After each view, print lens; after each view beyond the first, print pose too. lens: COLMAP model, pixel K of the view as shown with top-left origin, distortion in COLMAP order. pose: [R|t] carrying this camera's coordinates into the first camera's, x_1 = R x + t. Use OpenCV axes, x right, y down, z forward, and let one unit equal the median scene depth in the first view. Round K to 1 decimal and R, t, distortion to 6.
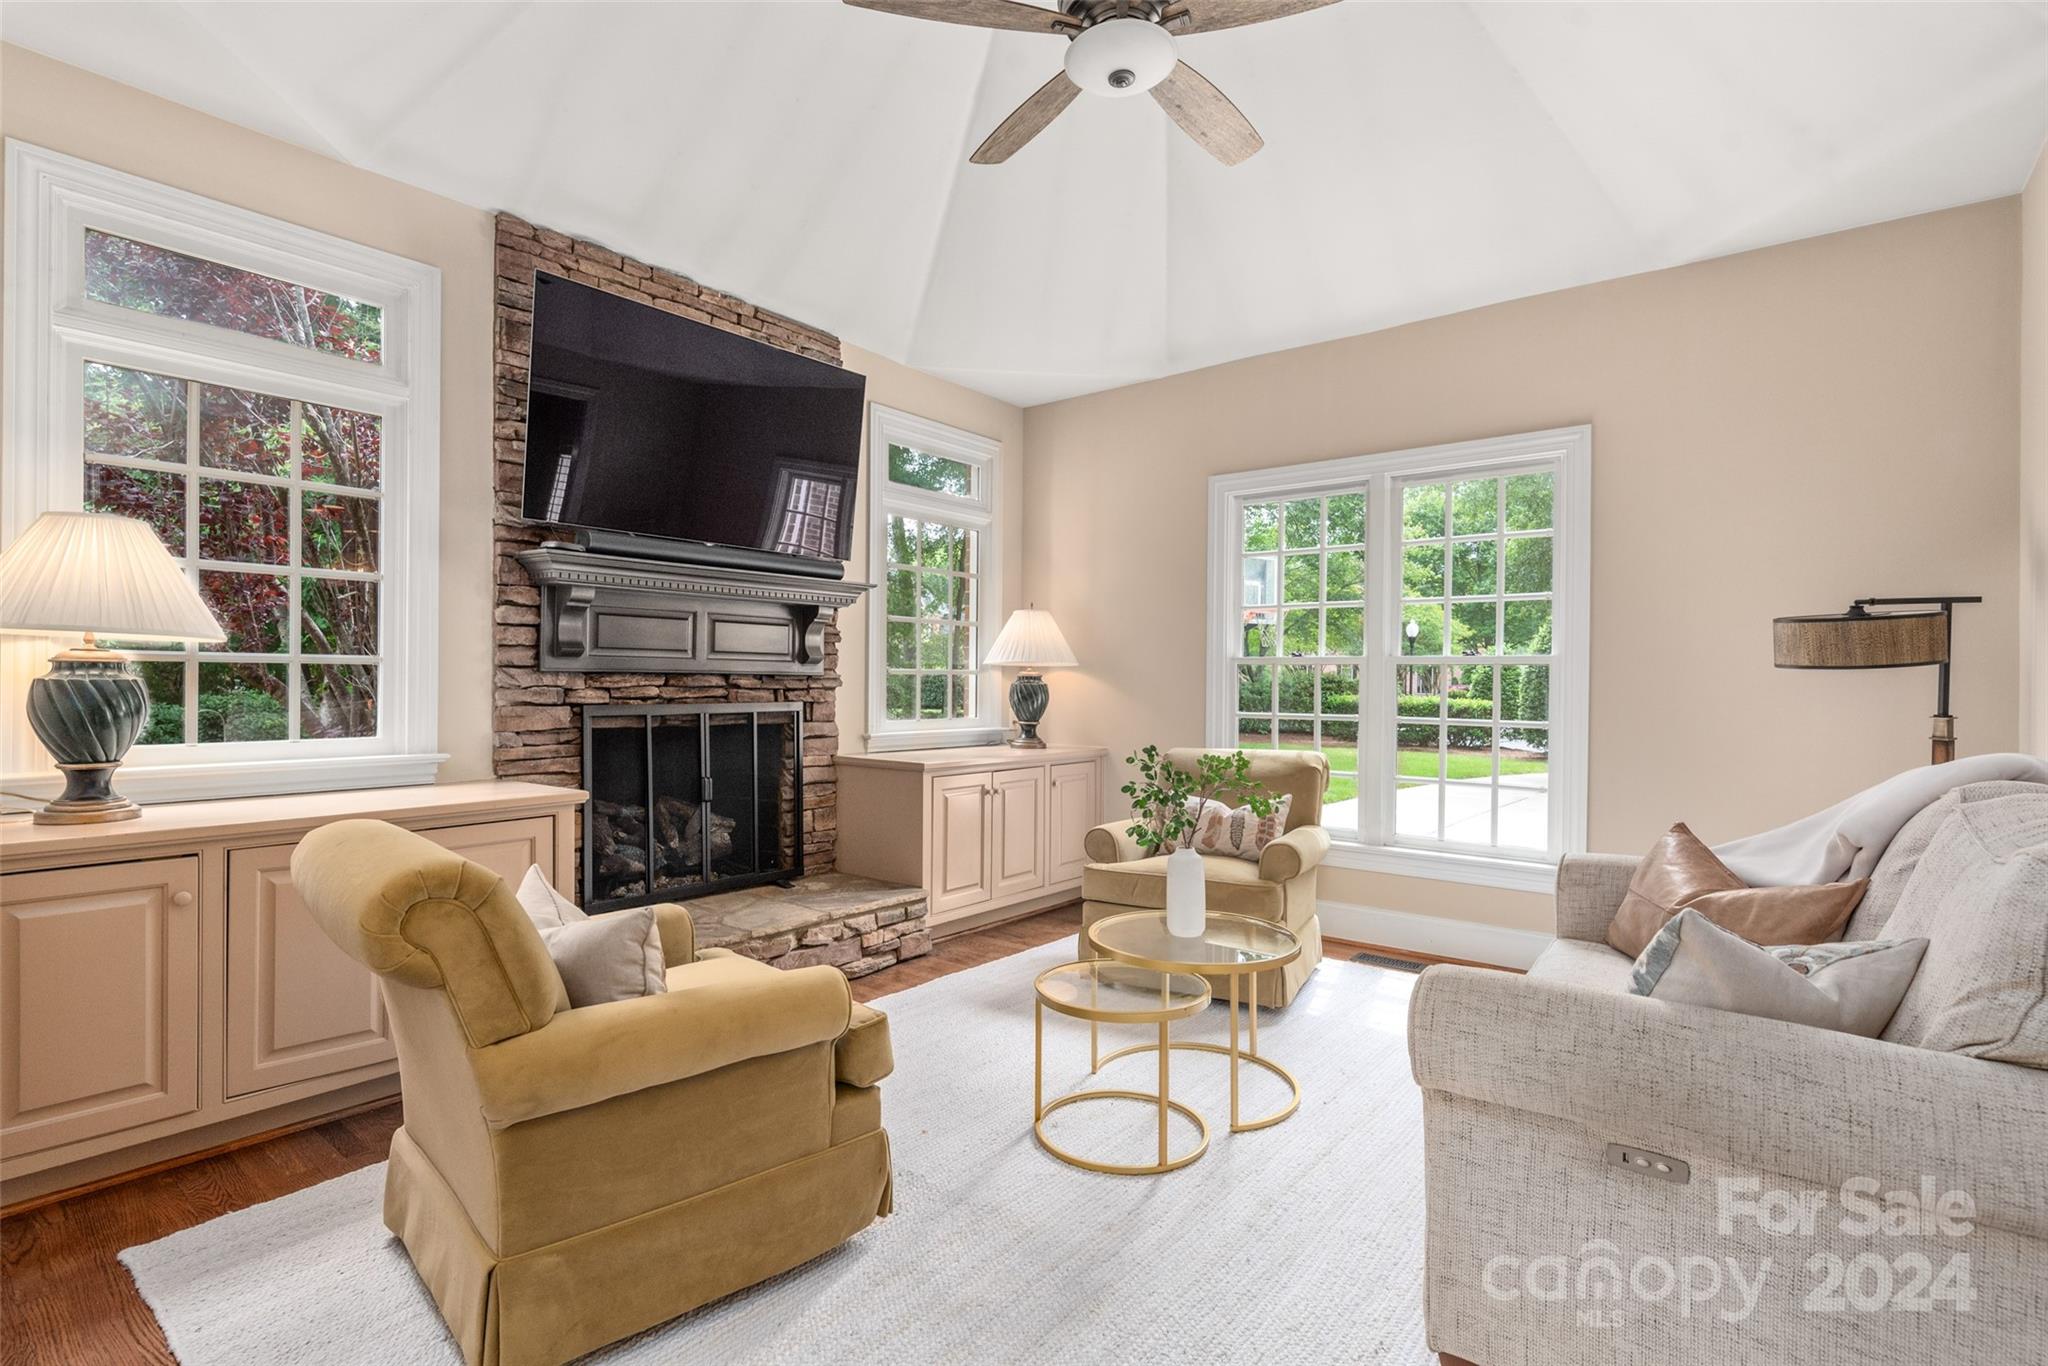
lens RADIAL K [[1002.8, 0, 1044.3], [0, 1002.8, 682.6], [0, 0, 1]] dist [0.001581, -0.002057]
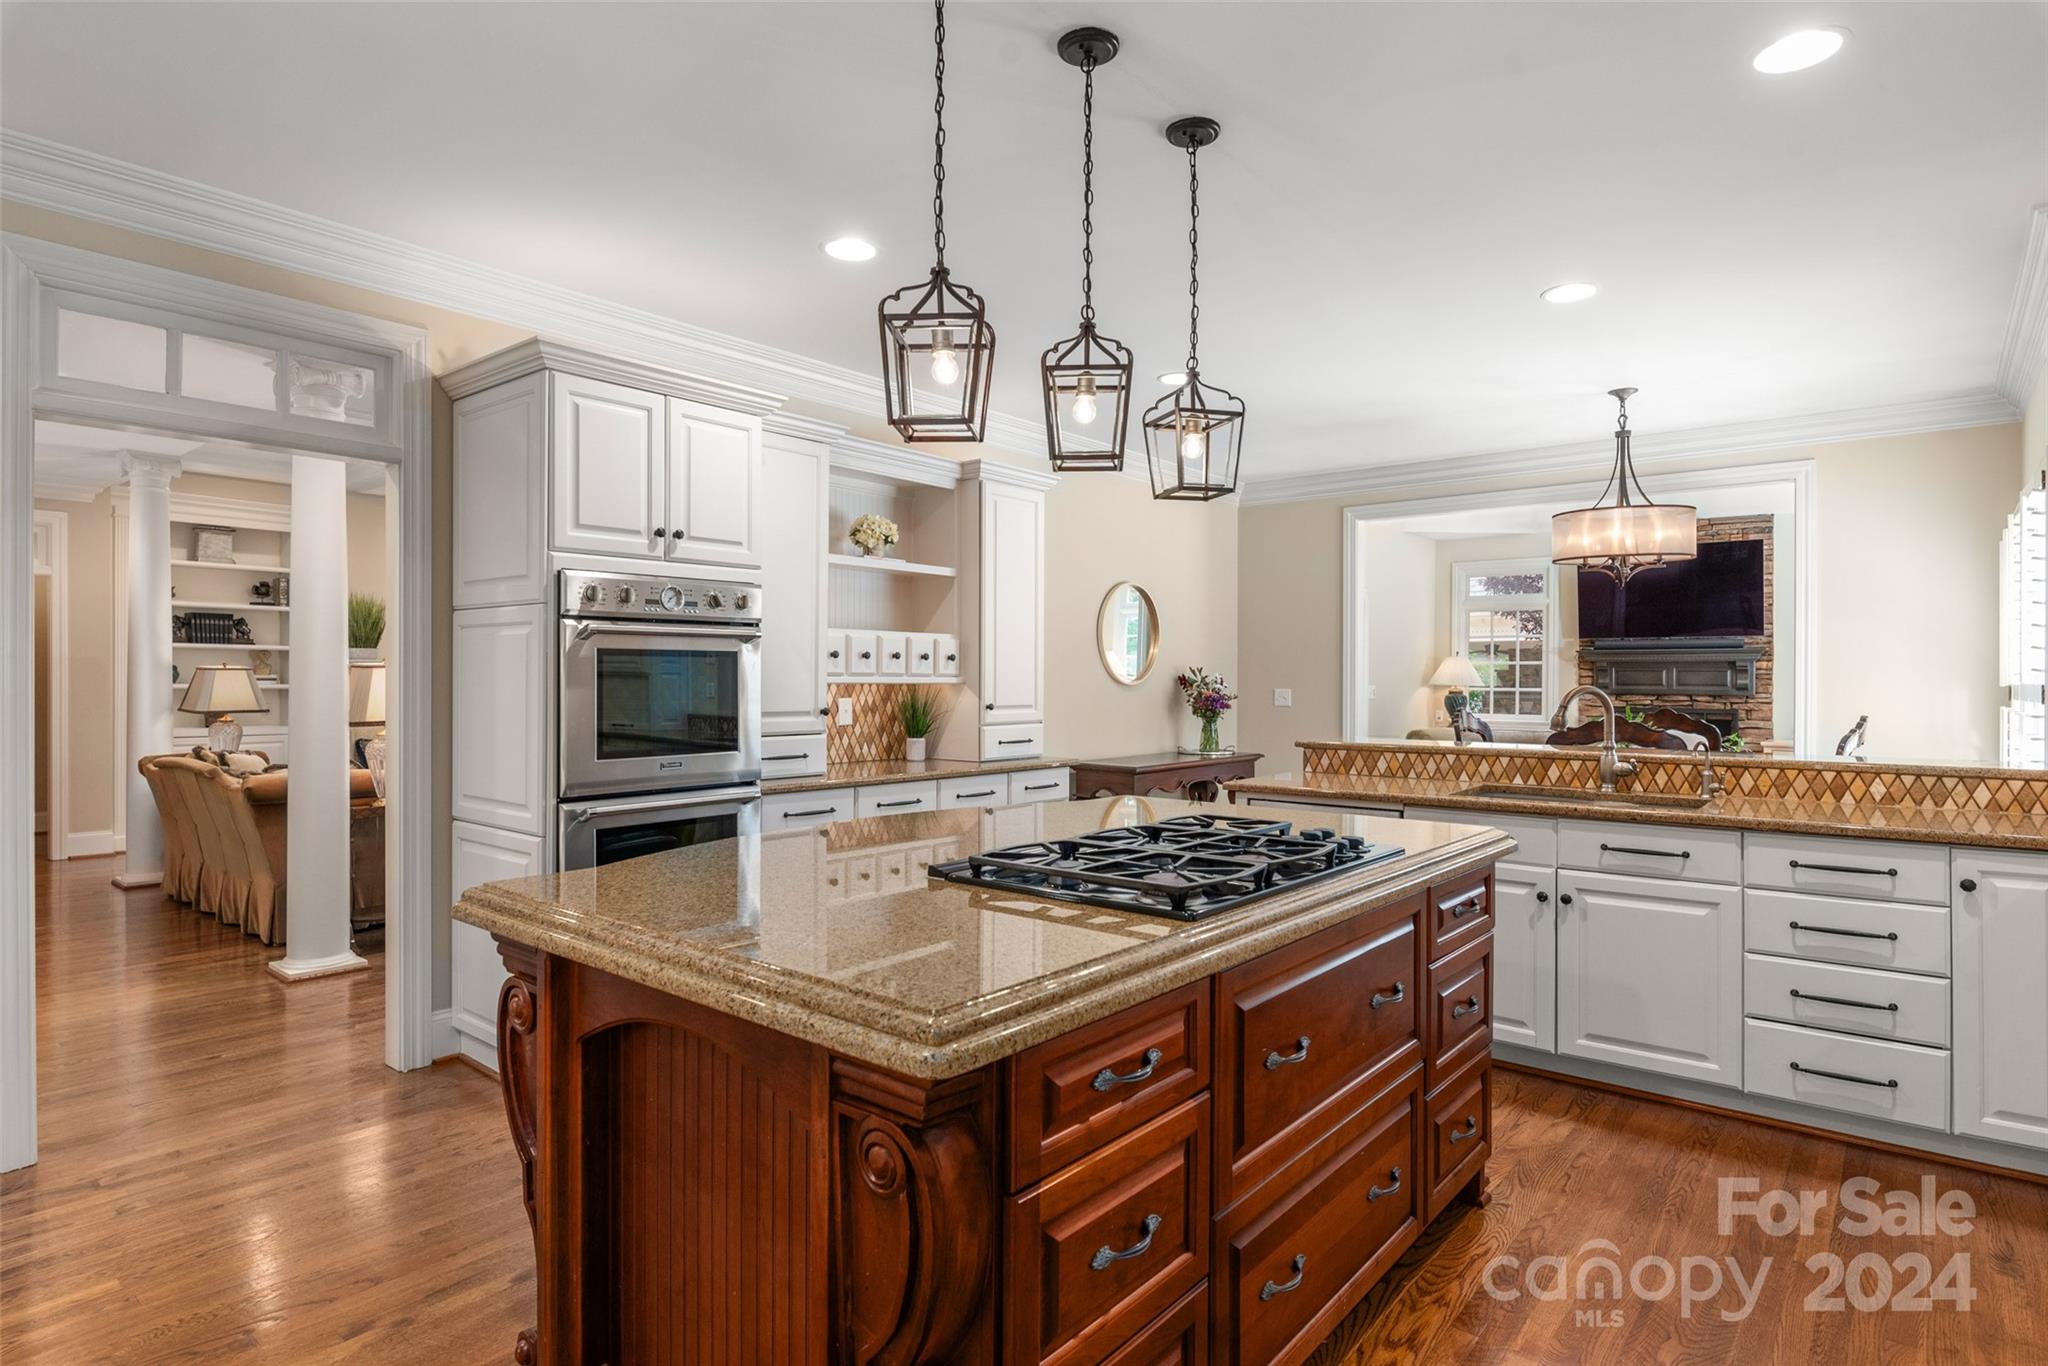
lens RADIAL K [[1070.1, 0, 1038.4], [0, 1070.1, 691.4], [0, 0, 1]] dist [-0.043636, -0.000115]
pose [[-0.014432, 0.007379, -0.999869, 2.193809], [-0.004949, 0.999960, 0.007451, -0.029157], [0.999884, 0.005056, -0.014395, -0.414362]]
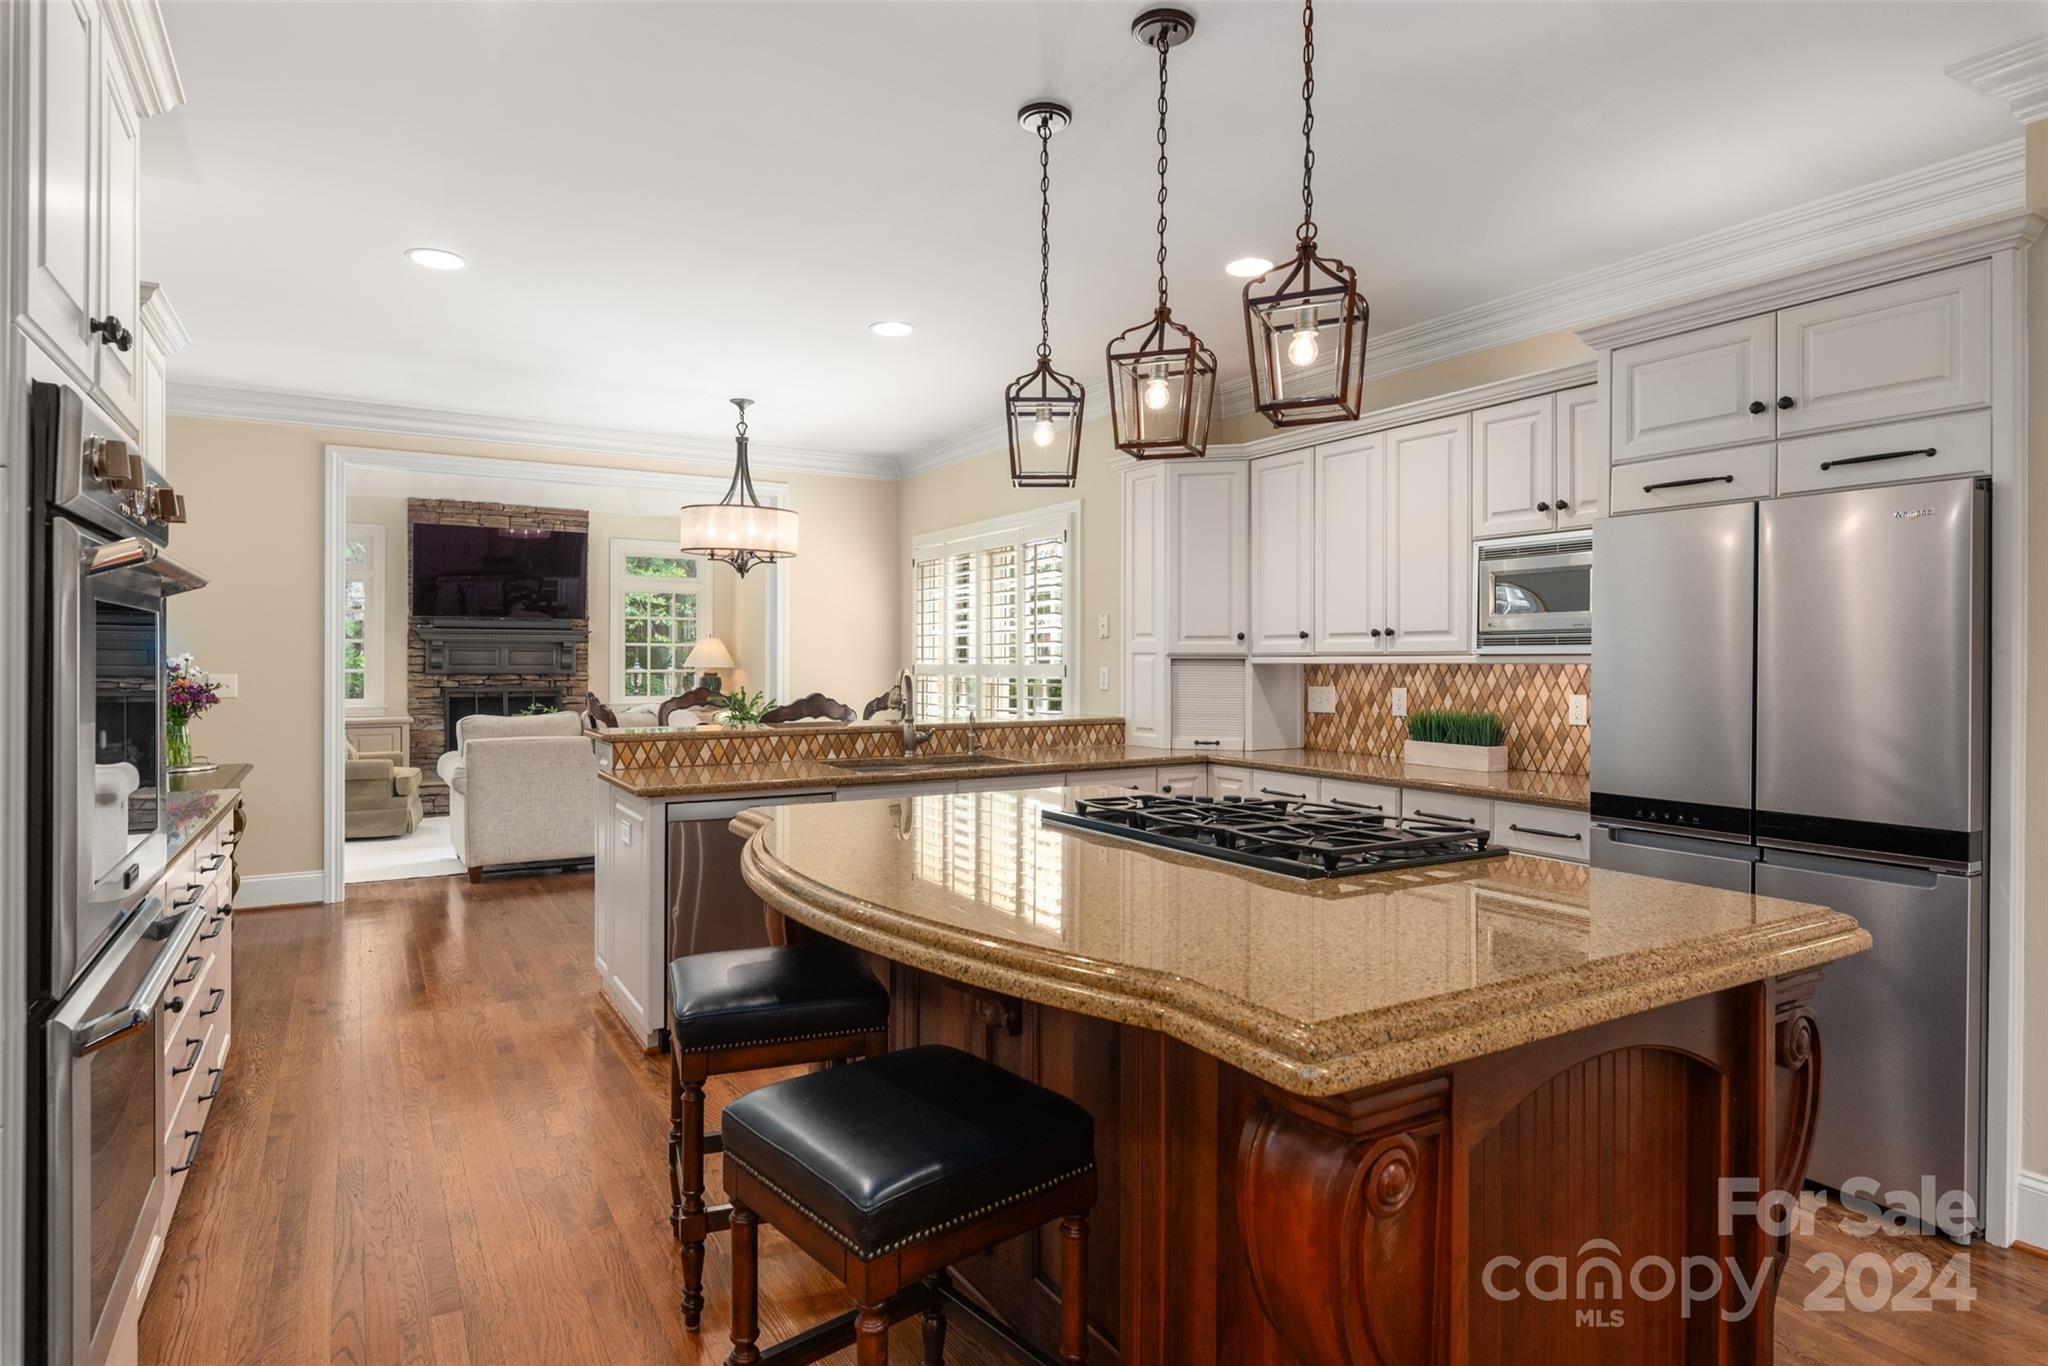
lens RADIAL K [[1070.1, 0, 1027.8], [0, 1070.1, 669.3], [0, 0, 1]] dist [-0.043636, -0.000115]
pose [[0.945259, 0.000702, -0.326320, 1.715680], [0.001325, 0.999981, 0.005989, -0.035536], [0.326318, -0.006093, 0.945240, -0.977681]]
